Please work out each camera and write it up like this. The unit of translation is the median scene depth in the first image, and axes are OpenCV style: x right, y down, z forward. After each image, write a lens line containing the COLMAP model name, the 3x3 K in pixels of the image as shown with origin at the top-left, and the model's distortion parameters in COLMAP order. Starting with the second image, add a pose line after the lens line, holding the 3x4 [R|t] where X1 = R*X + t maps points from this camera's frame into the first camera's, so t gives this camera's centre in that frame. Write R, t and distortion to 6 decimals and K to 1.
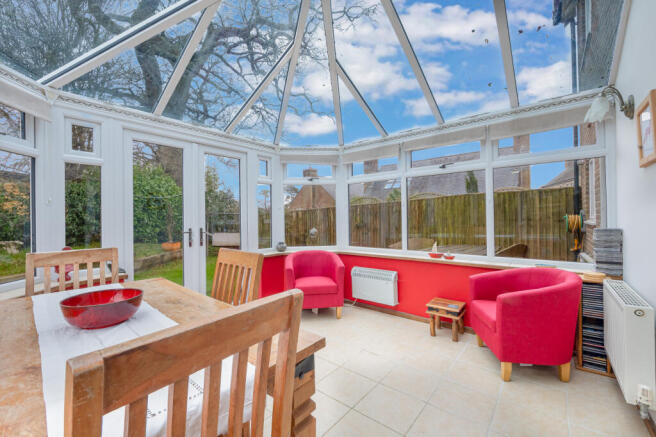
lens RADIAL K [[268.4, 0, 330.2], [0, 268.4, 215.7], [0, 0, 1]] dist [0.000978, 0.000032]
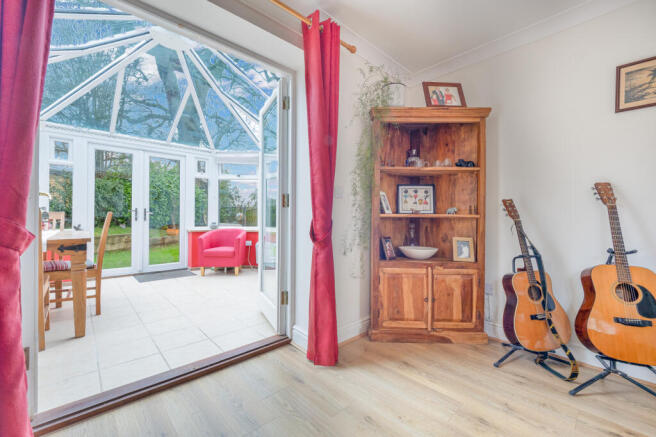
lens RADIAL K [[268.4, 0, 324.8], [0, 268.4, 220.0], [0, 0, 1]] dist [0.000978, 0.000032]
pose [[0.991624, 0.017917, -0.127912, 0.677107], [-0.014868, 0.999583, 0.024745, 0.057181], [0.128302, -0.022636, 0.991477, -0.326930]]
